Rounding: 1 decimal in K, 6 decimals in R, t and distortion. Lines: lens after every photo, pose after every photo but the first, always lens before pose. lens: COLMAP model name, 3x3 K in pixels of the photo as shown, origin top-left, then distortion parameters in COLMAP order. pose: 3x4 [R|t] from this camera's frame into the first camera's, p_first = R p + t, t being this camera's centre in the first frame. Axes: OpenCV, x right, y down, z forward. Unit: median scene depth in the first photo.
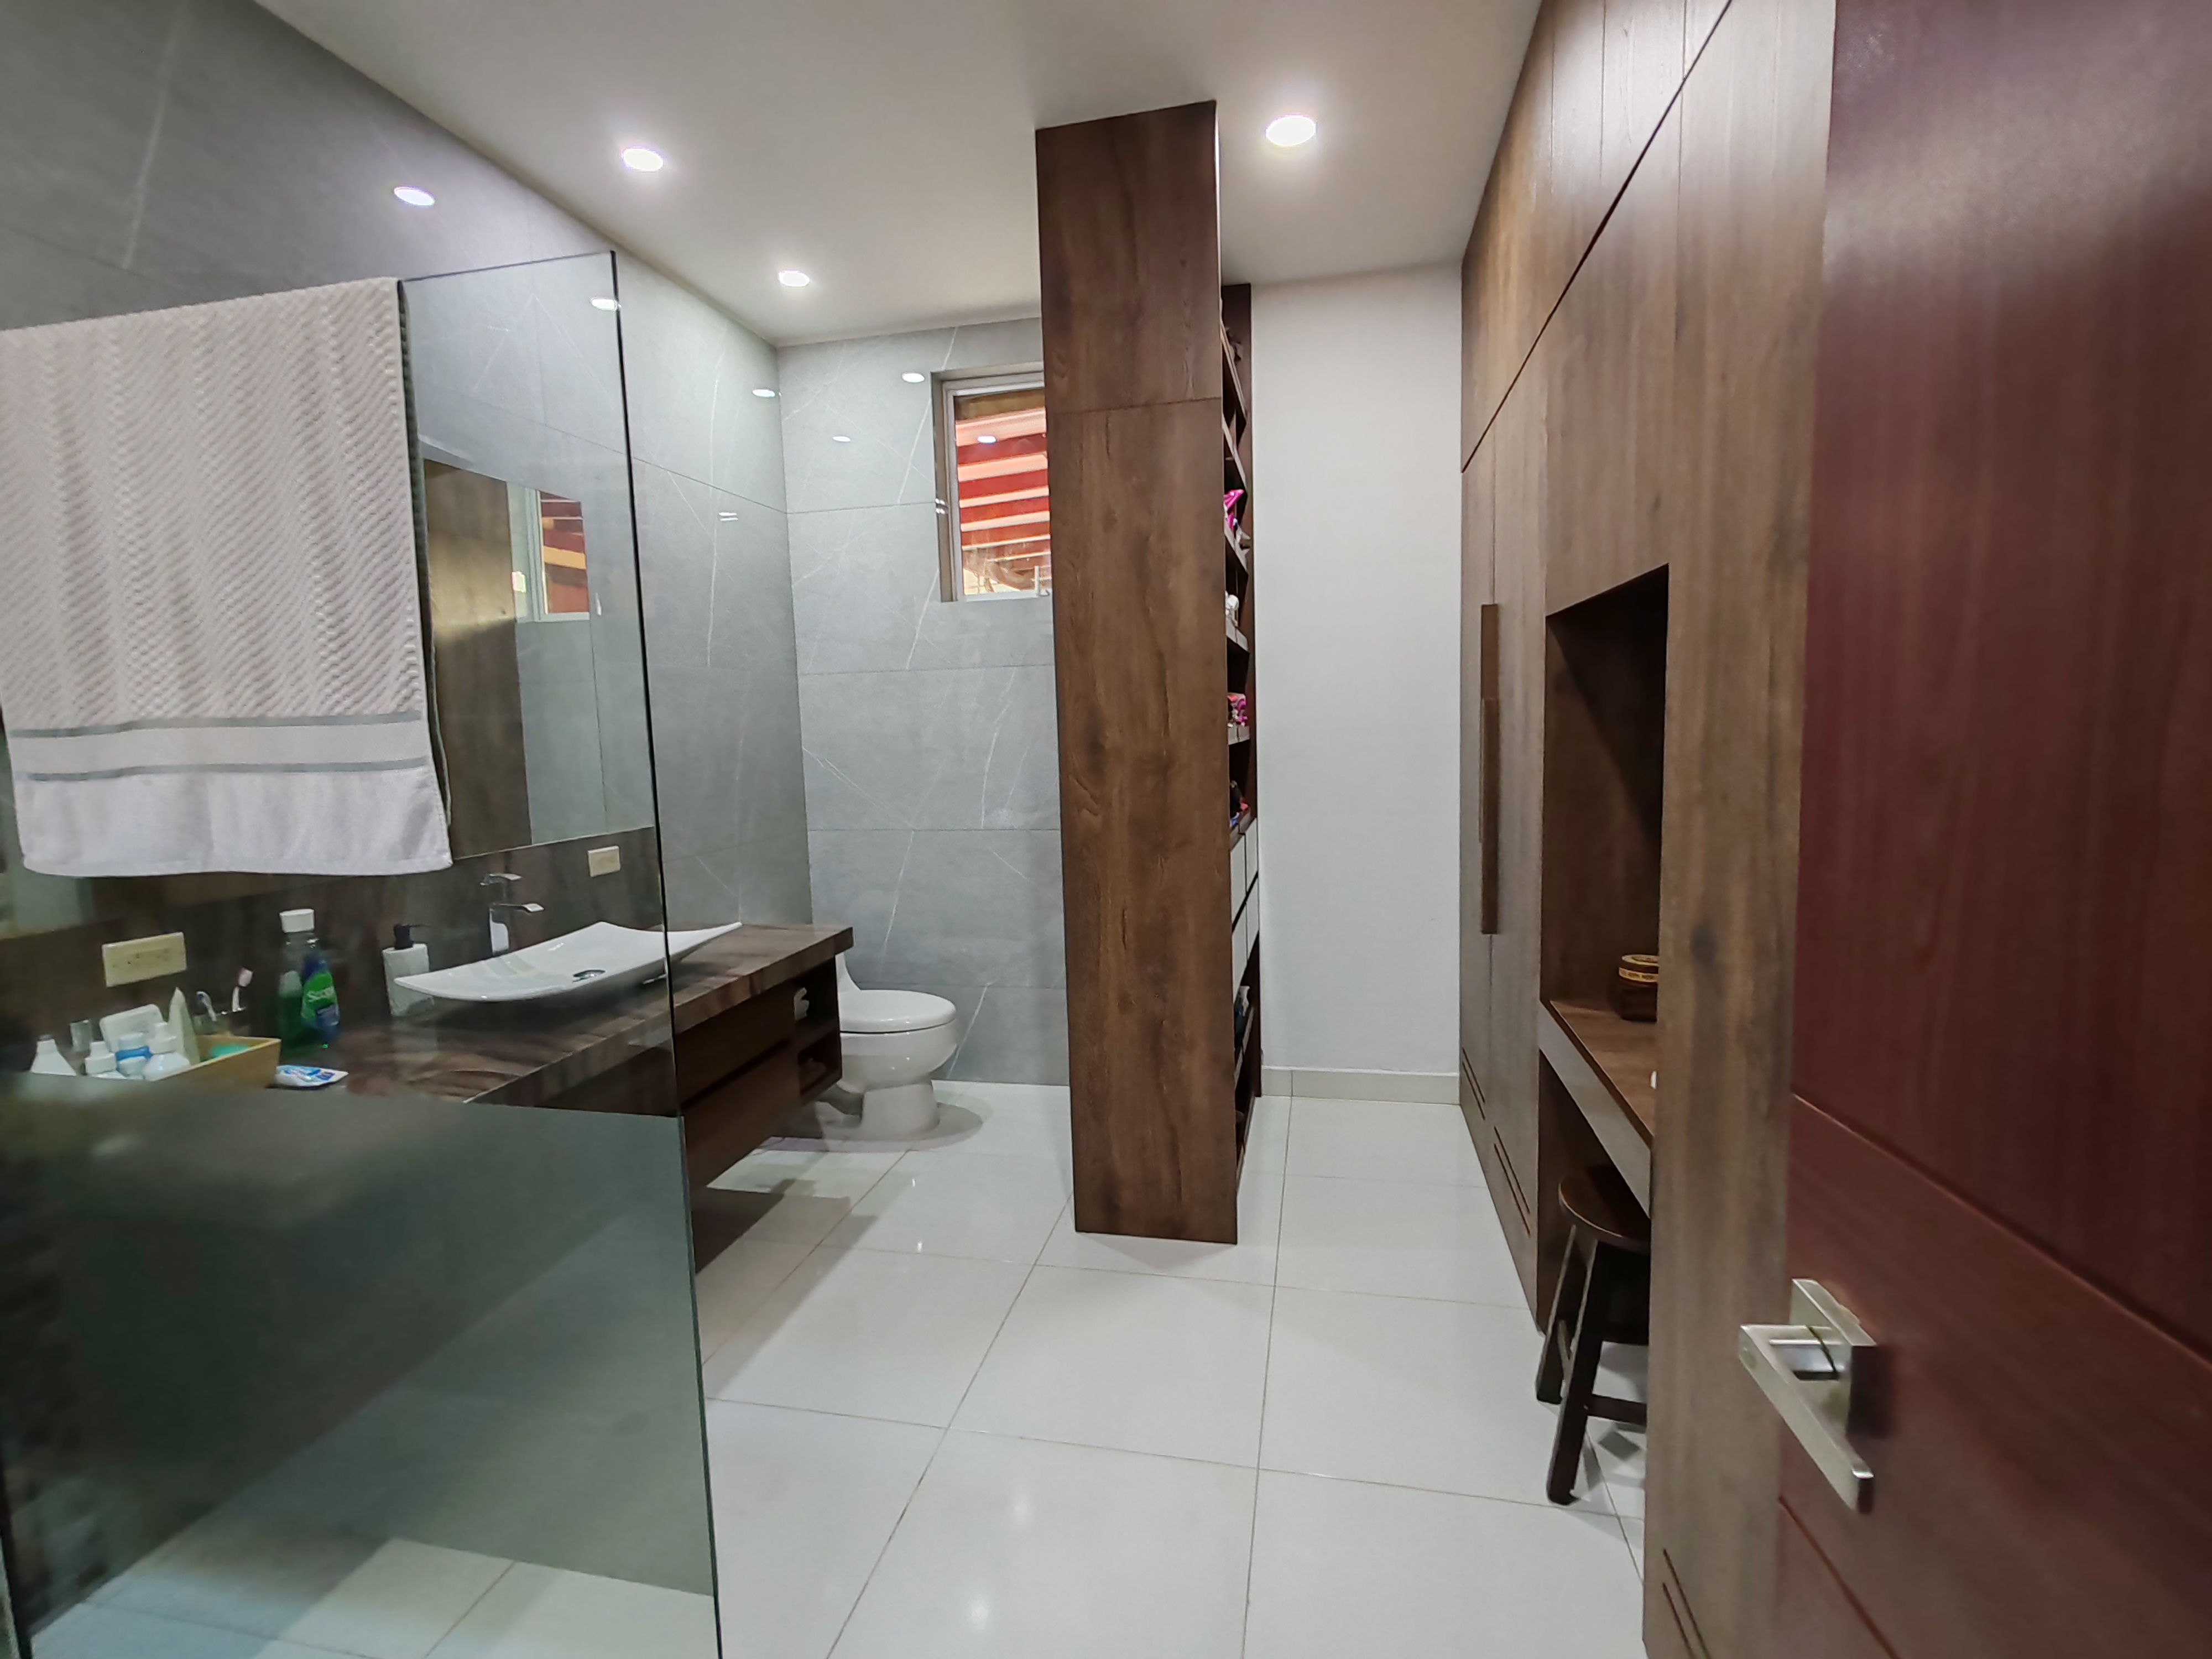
lens RADIAL K [[996.9, 0, 1105.4], [0, 996.9, 827.5], [0, 0, 1]] dist [0.001808, 0.001070]
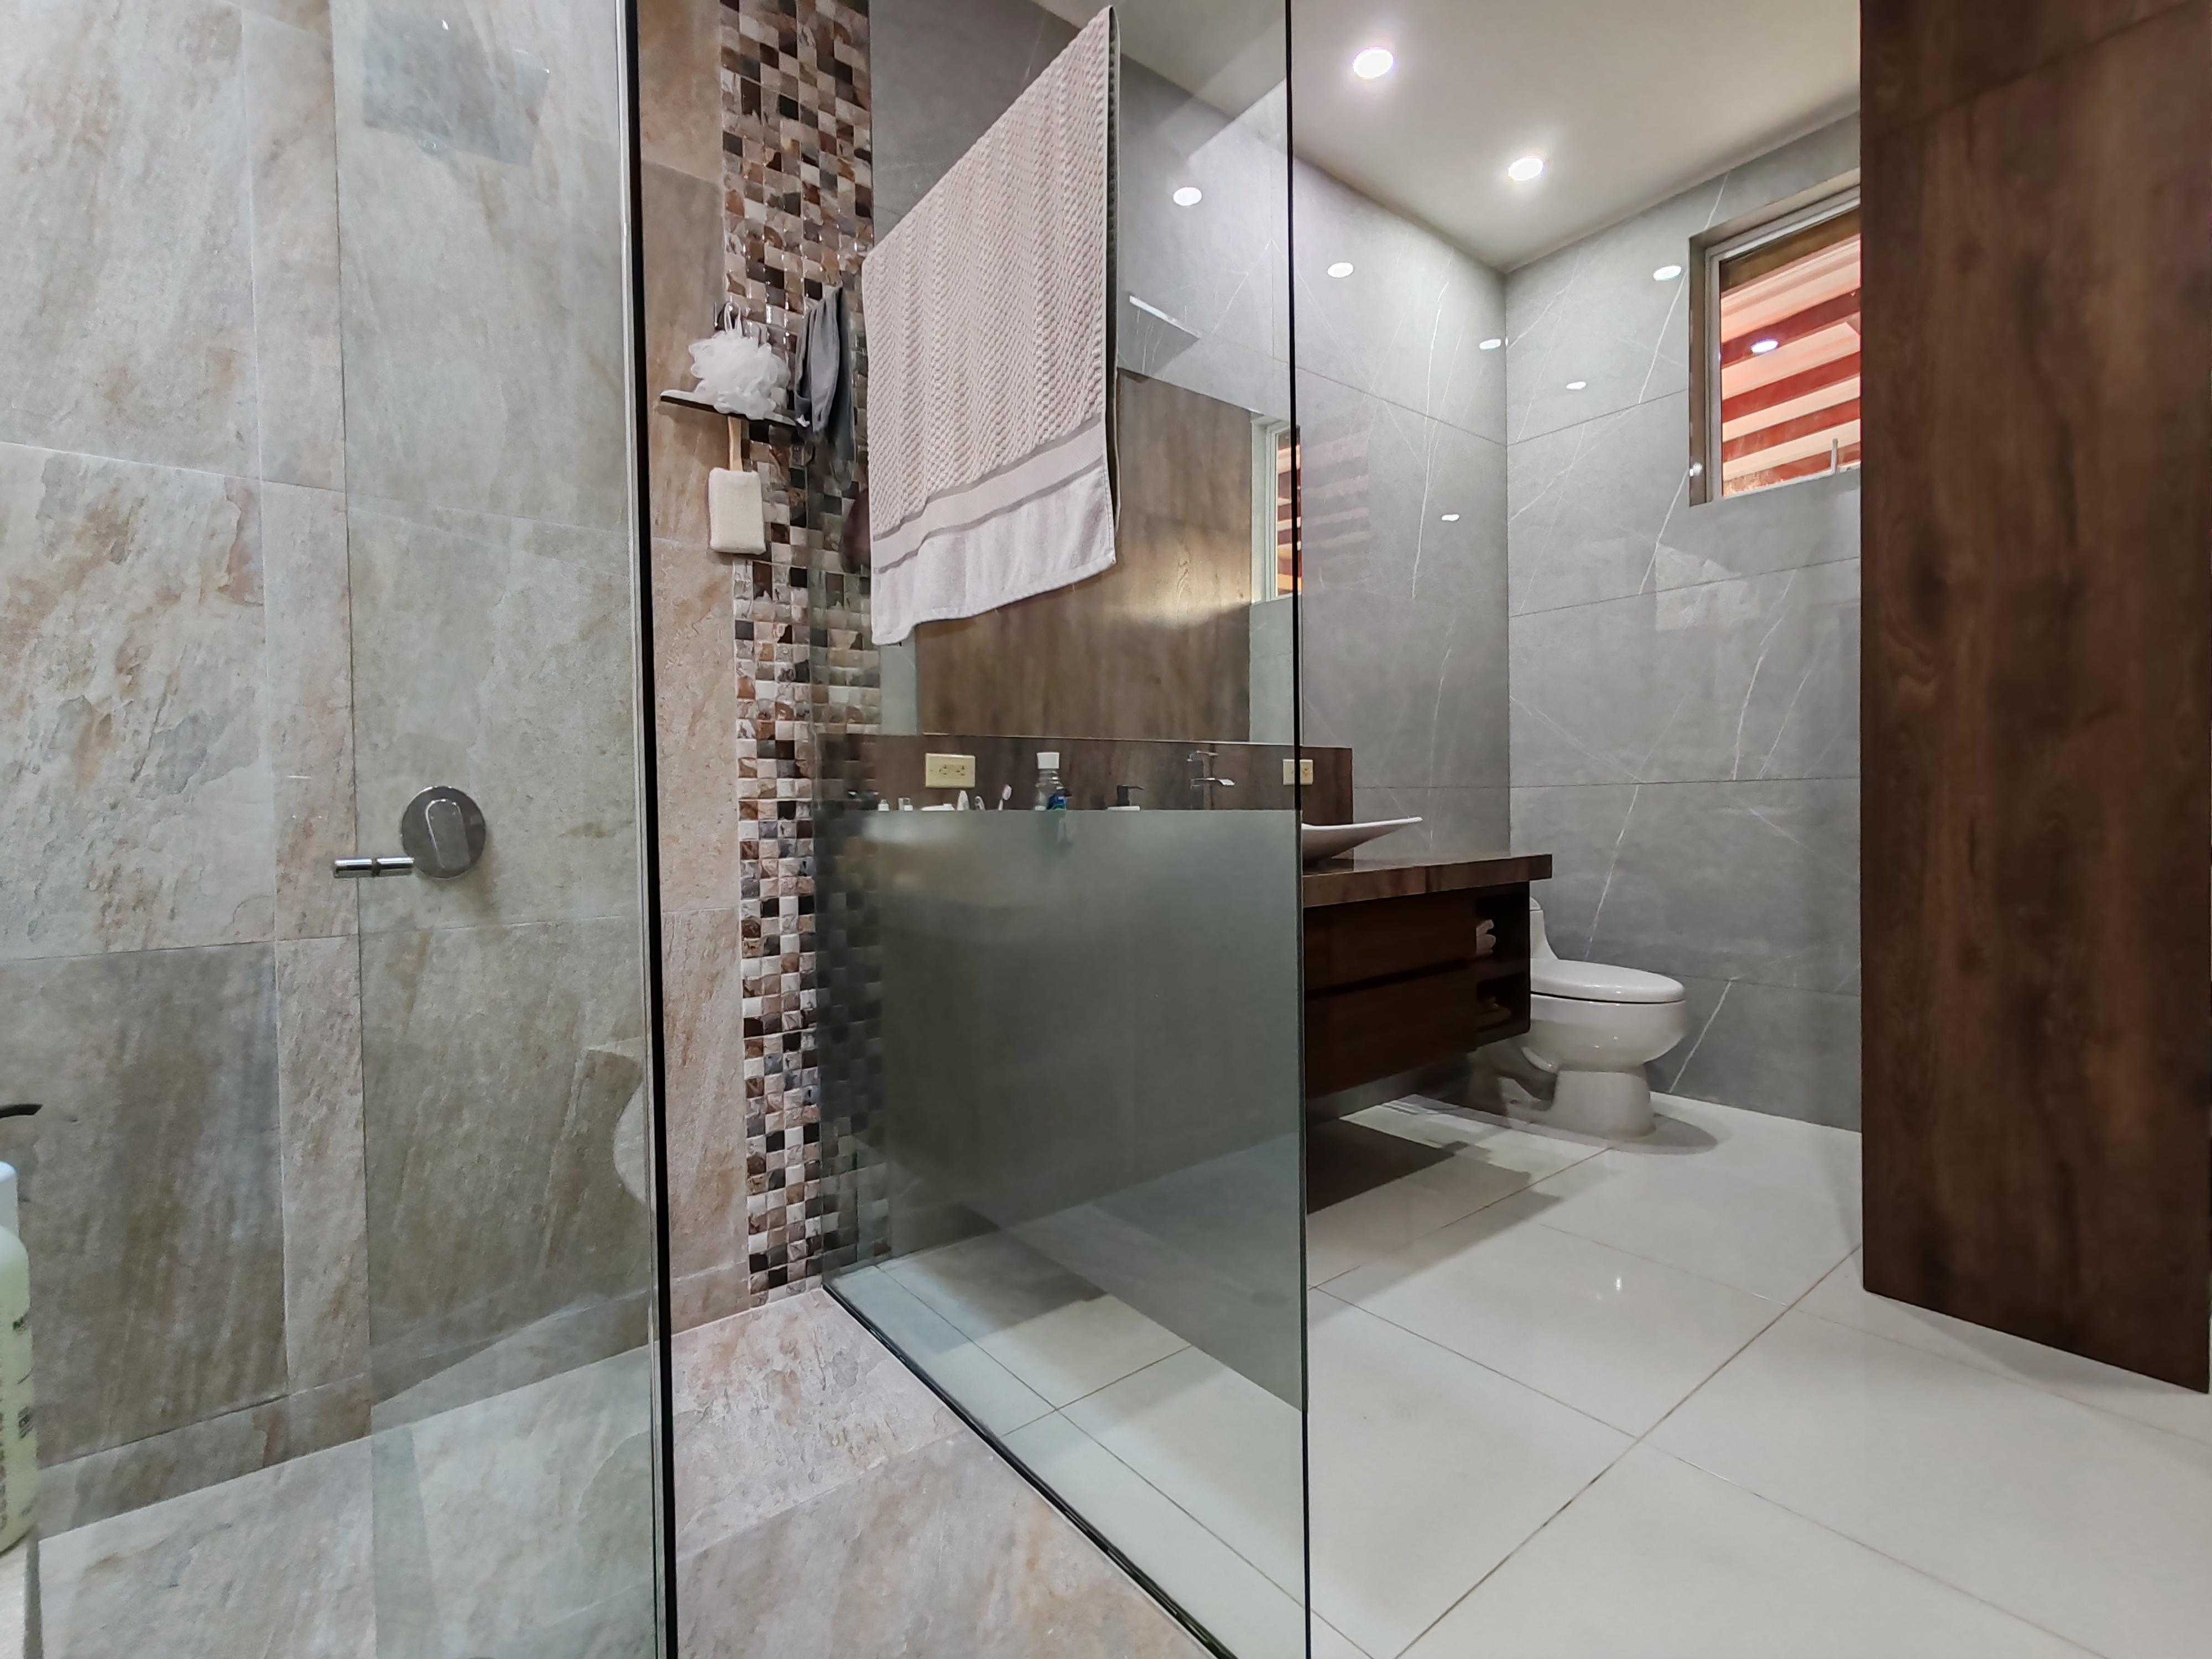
lens RADIAL K [[996.9, 0, 1109.6], [0, 996.9, 829.2], [0, 0, 1]] dist [0.001808, 0.001070]
pose [[0.771750, 0.029869, -0.635224, -0.003188], [-0.074800, 0.996226, -0.044033, 0.160572], [0.631511, 0.081497, 0.771072, 0.107516]]
